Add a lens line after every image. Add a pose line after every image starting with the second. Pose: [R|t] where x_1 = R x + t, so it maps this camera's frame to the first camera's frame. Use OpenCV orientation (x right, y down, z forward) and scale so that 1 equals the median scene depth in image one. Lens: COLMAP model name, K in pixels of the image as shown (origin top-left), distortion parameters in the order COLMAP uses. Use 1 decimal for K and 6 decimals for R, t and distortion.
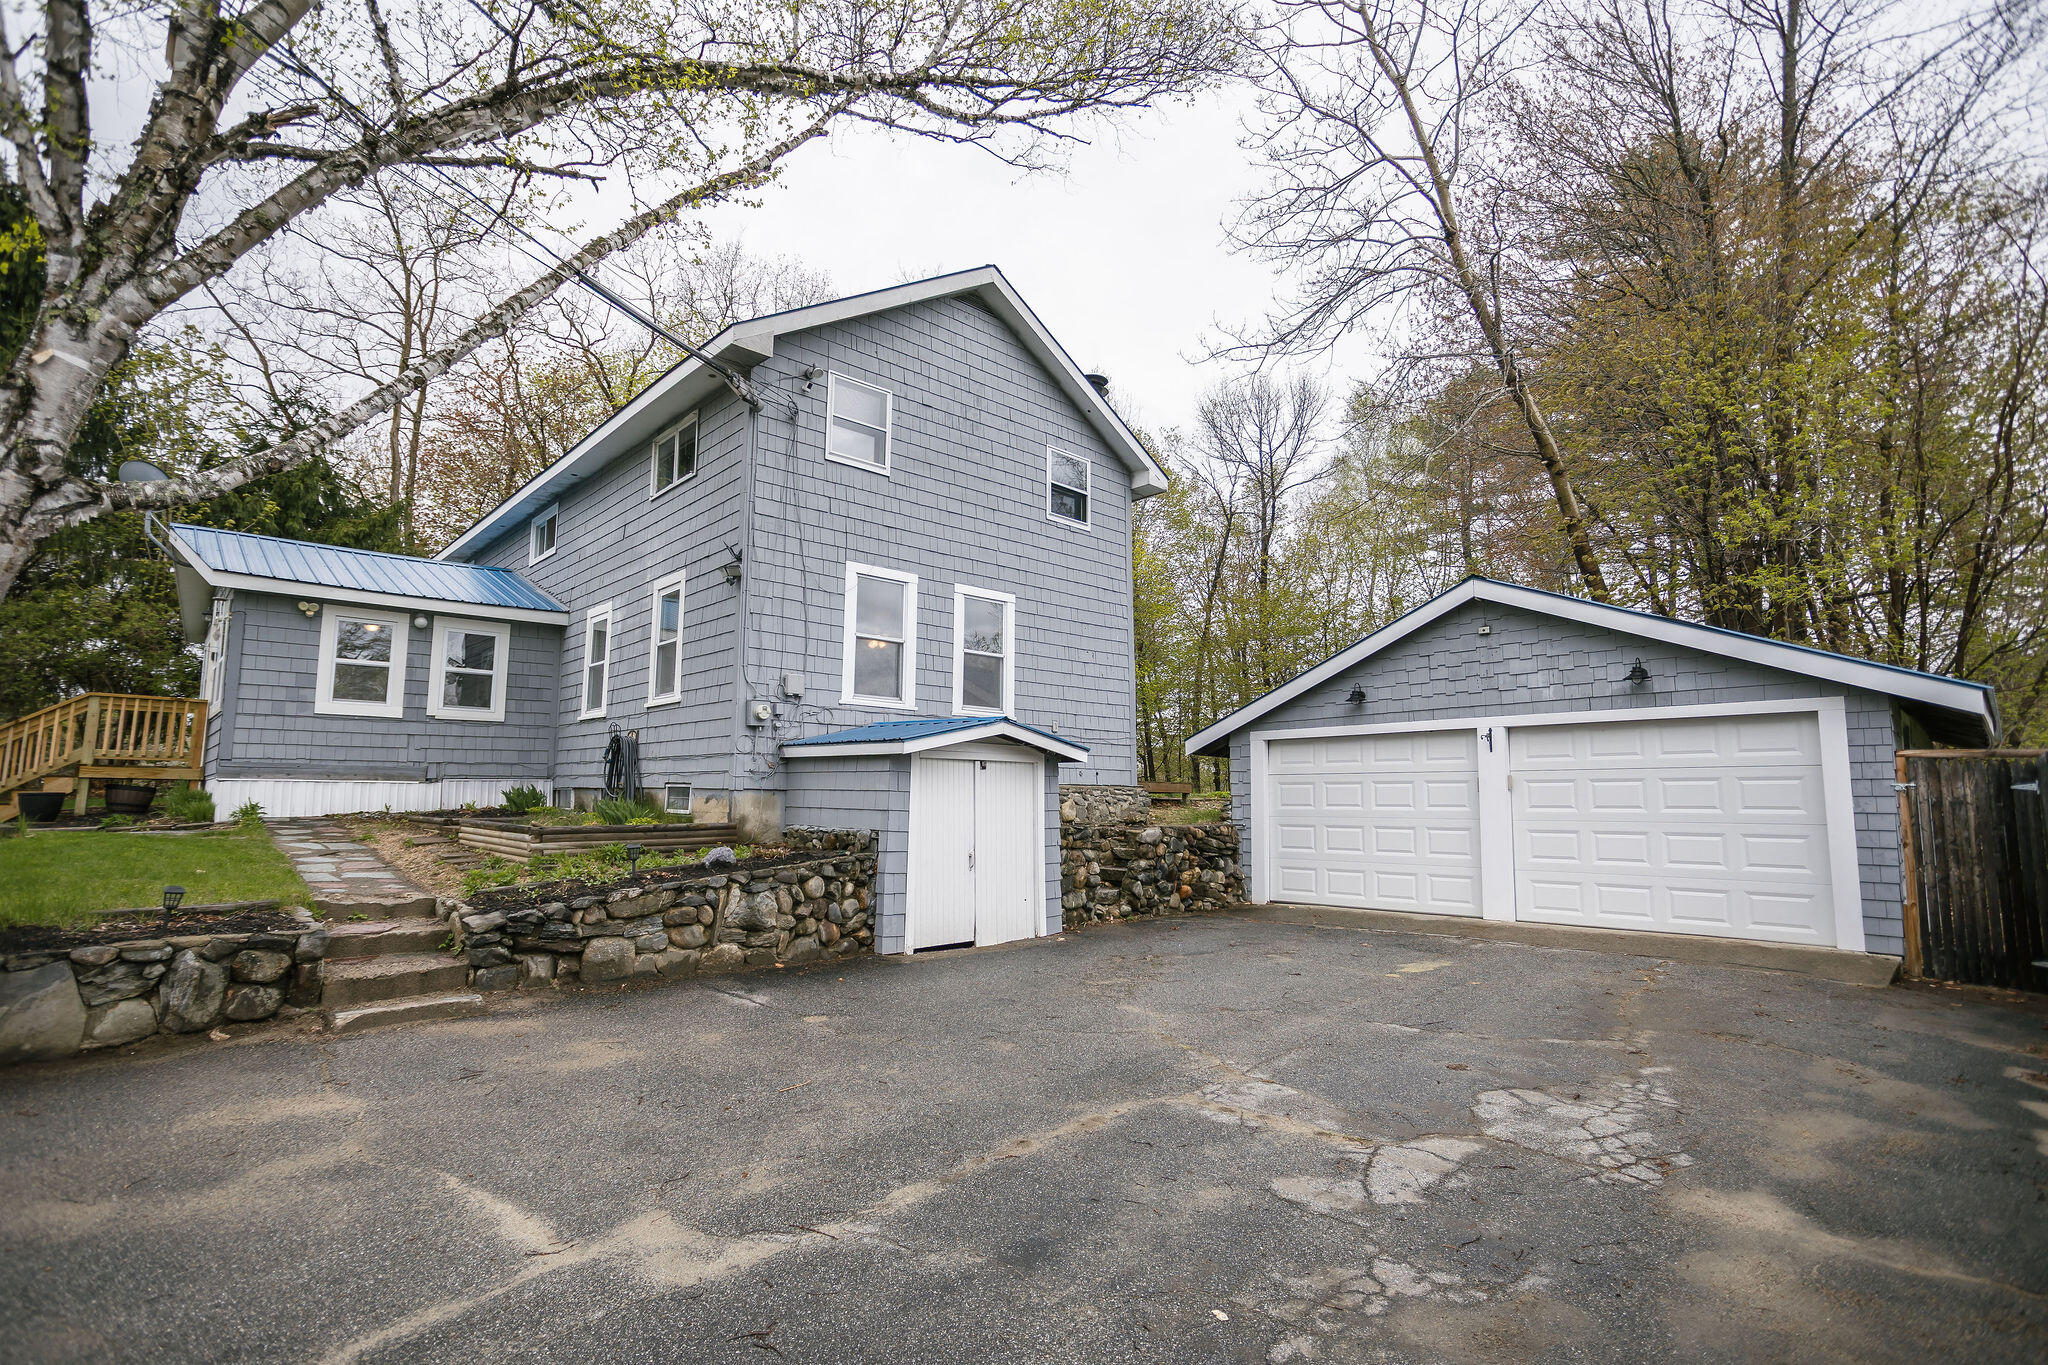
lens RADIAL K [[986.3, 0, 1028.1], [0, 986.3, 690.5], [0, 0, 1]] dist [-0.039370, 0.029312]
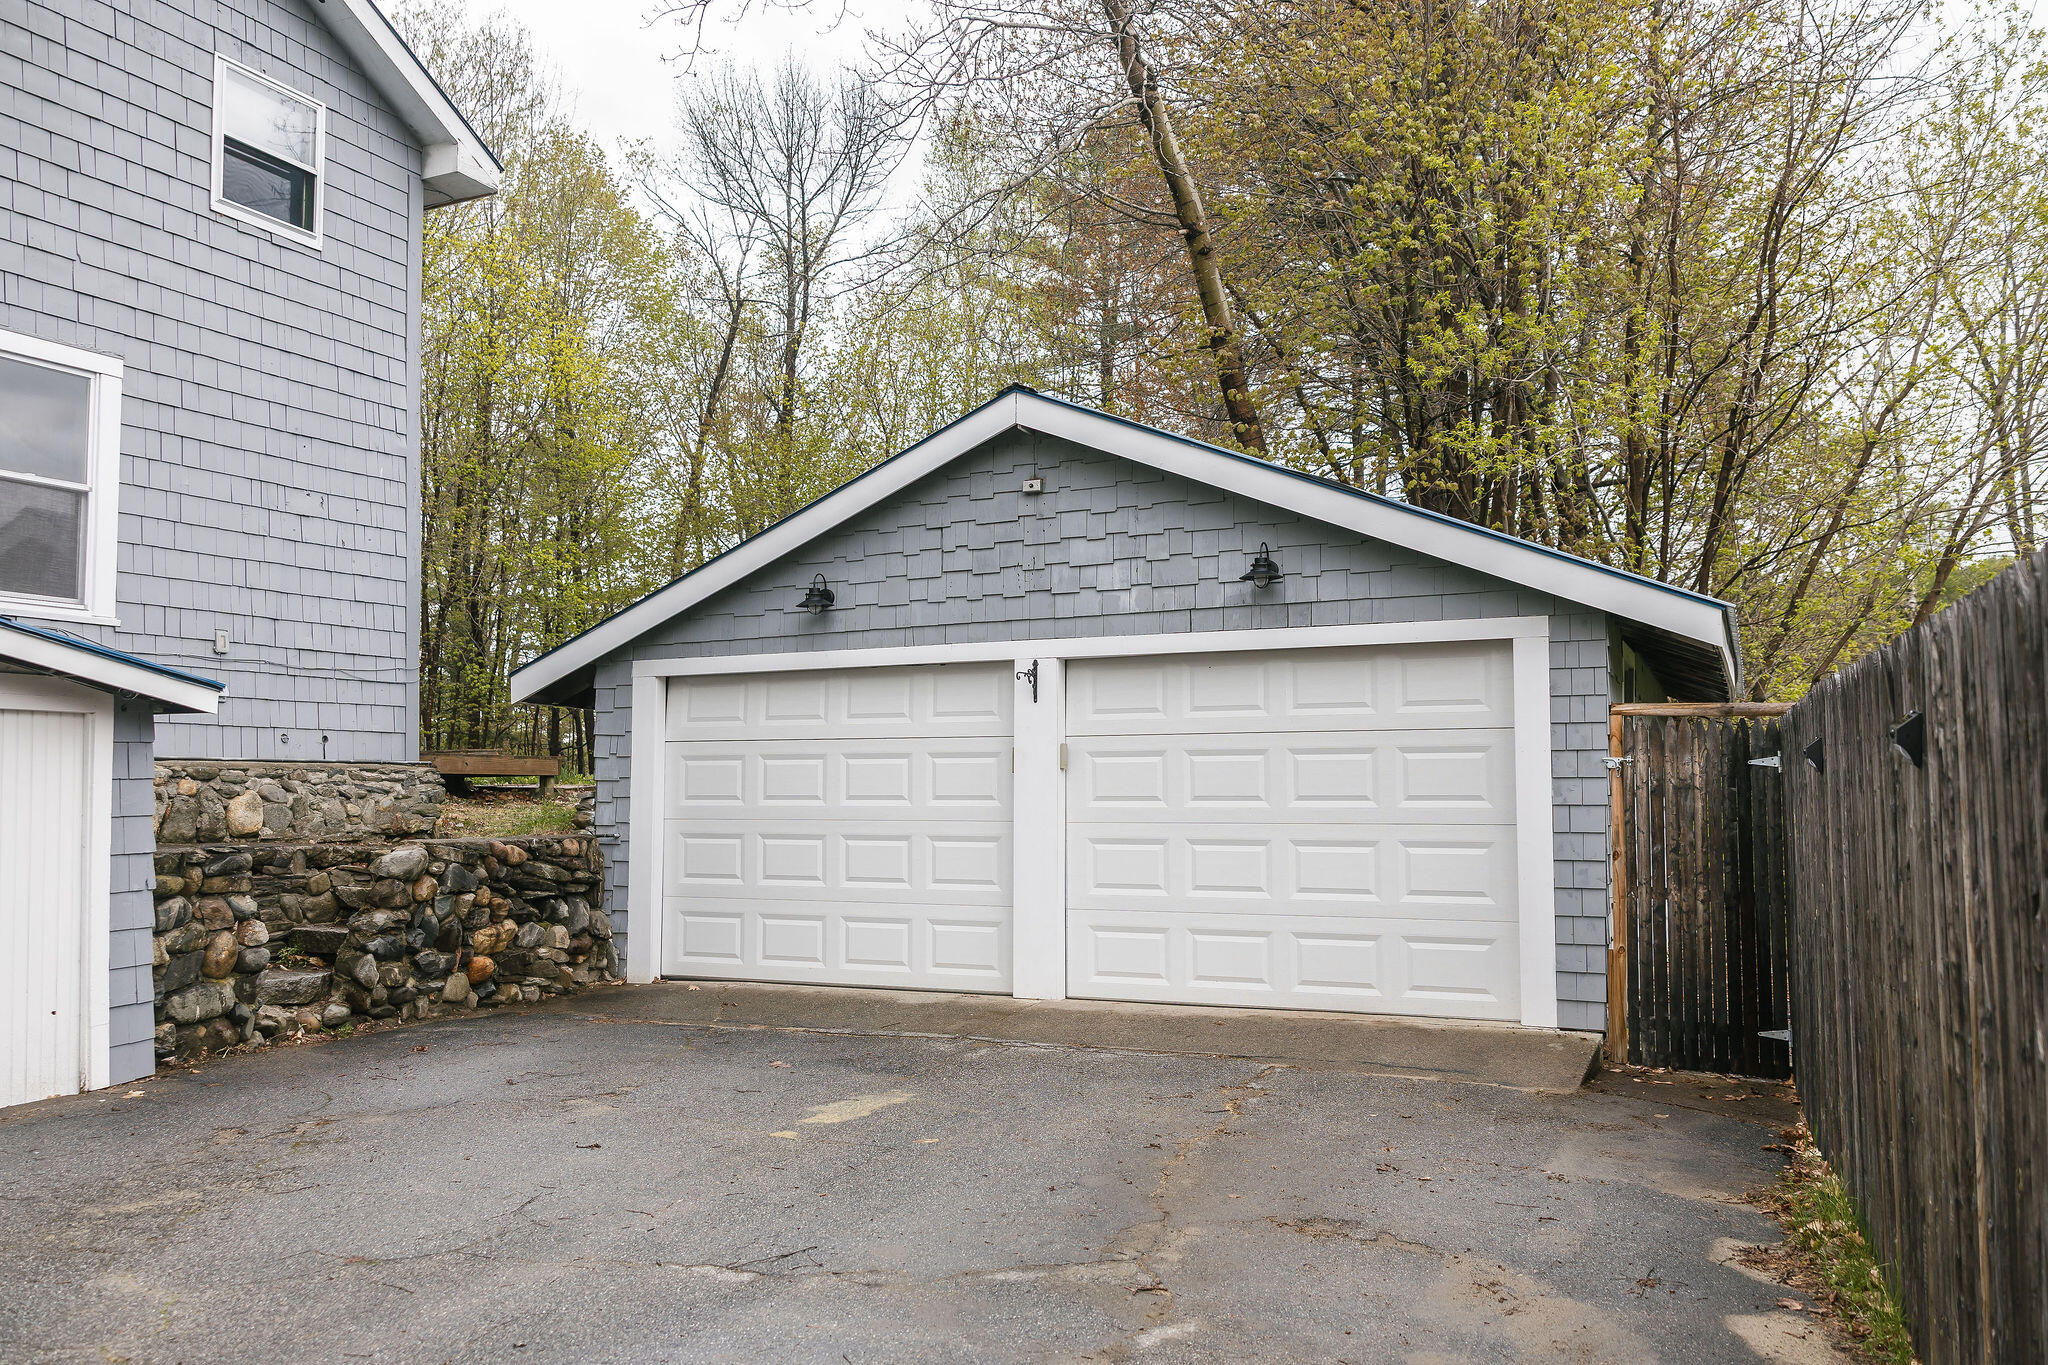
lens RADIAL K [[1637.5, 0, 1024.0], [0, 1637.5, 682.5], [0, 0, 1]] dist [0.008207, 0.000931]
pose [[0.933356, 0.015744, 0.358607, 0.131227], [-0.032182, 0.998685, 0.039914, 0.014293], [-0.357507, -0.048794, 0.932635, 0.125649]]
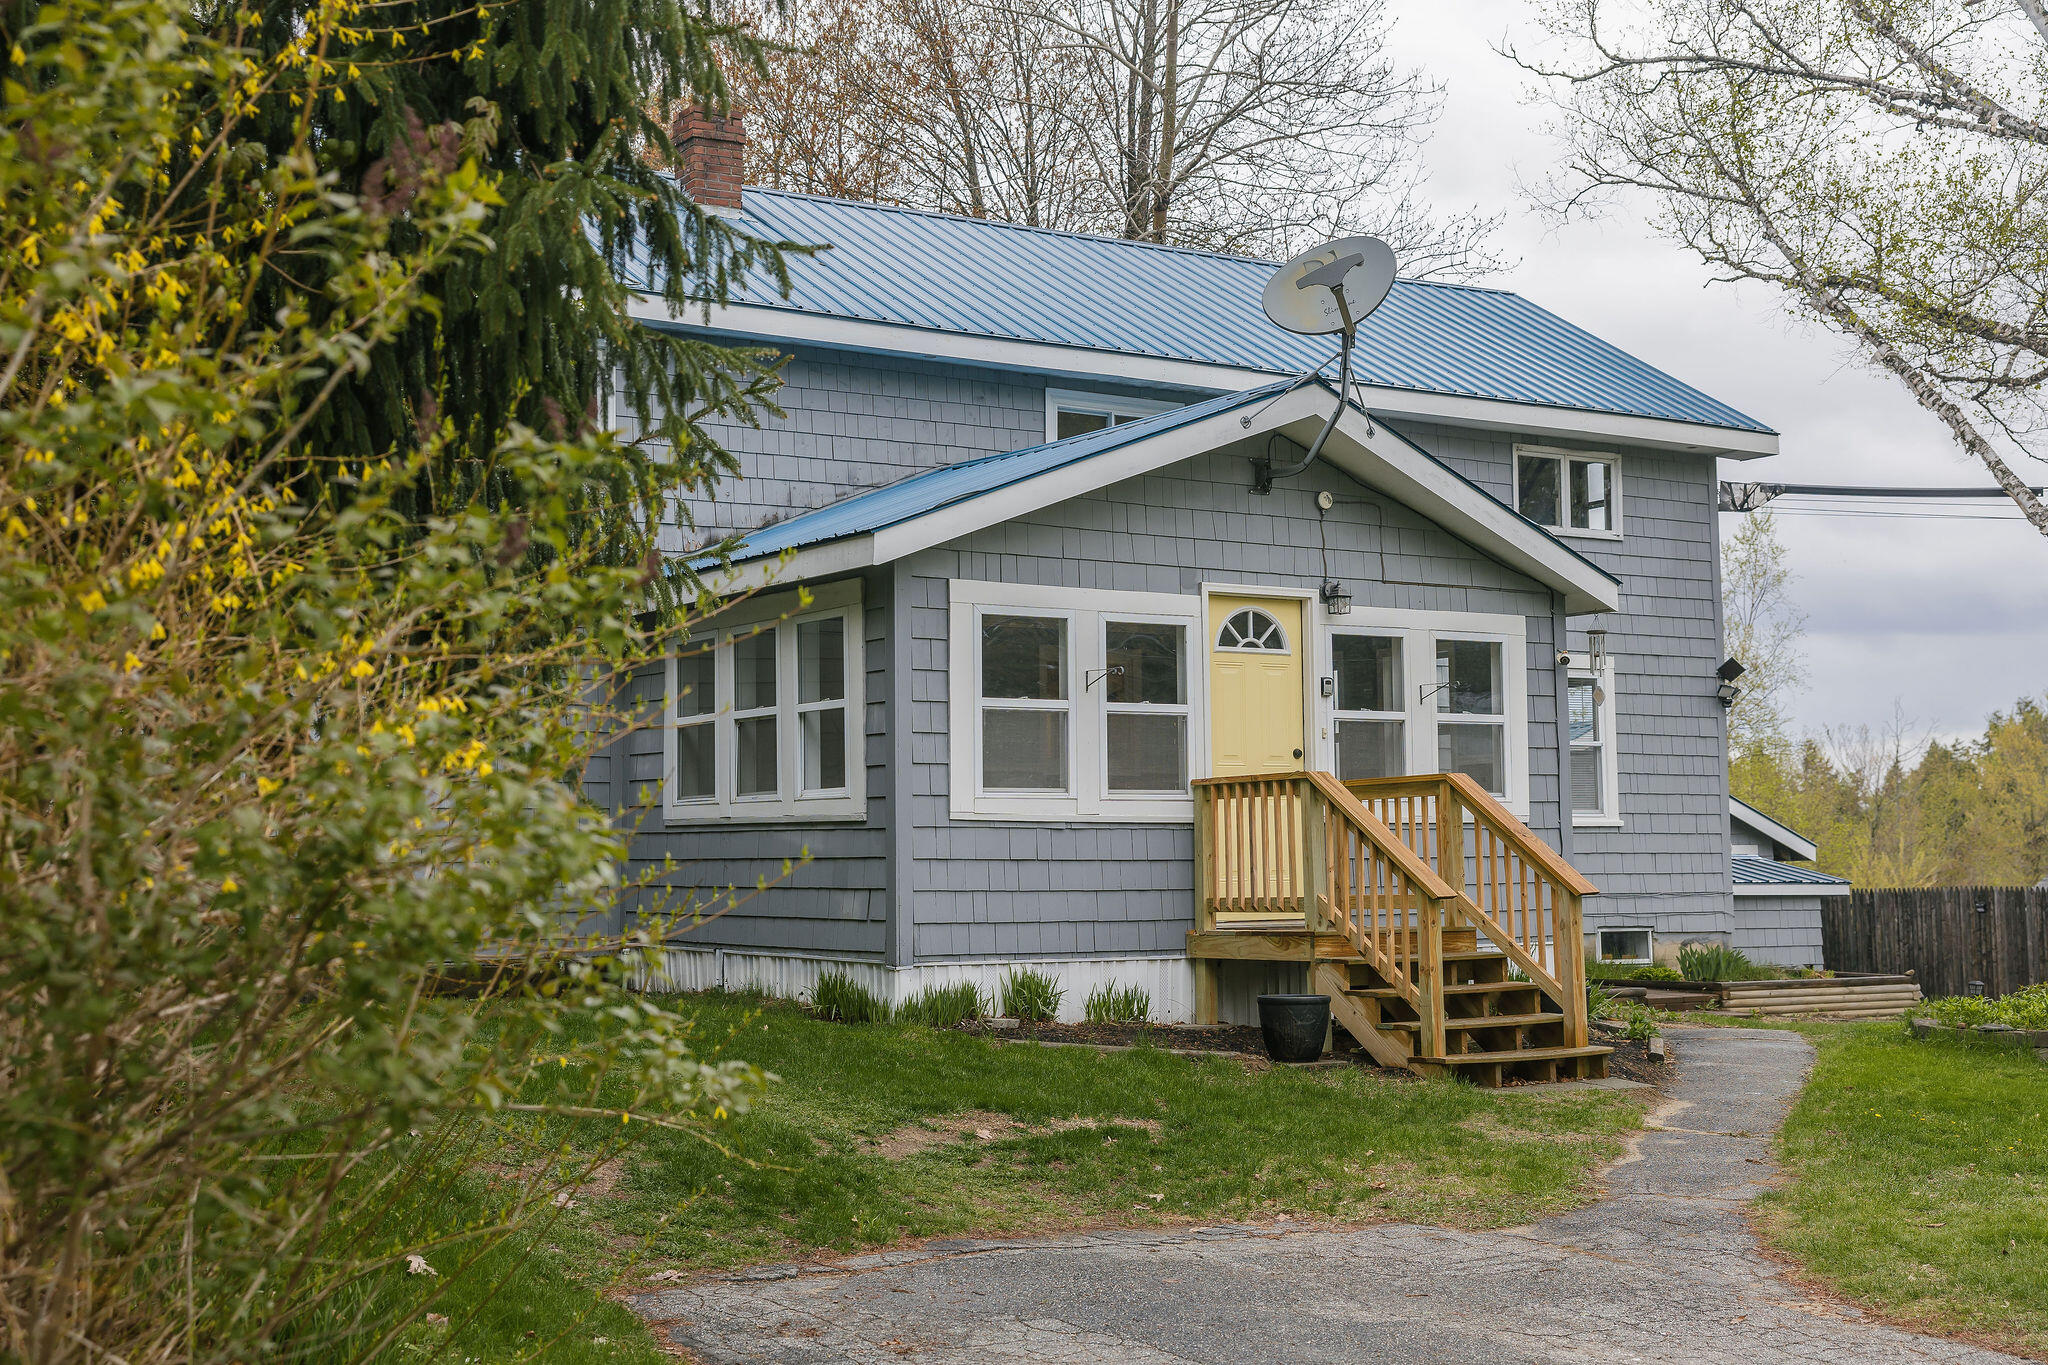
lens RADIAL K [[2518.7, 0, 1024.0], [0, 2518.7, 682.5], [0, 0, 1]] dist [0.006489, 0.006749]
pose [[0.181091, 0.065719, 0.981268, -2.562773], [-0.098121, 0.993994, -0.048463, 0.045235], [-0.978559, -0.087507, 0.186452, 1.148240]]
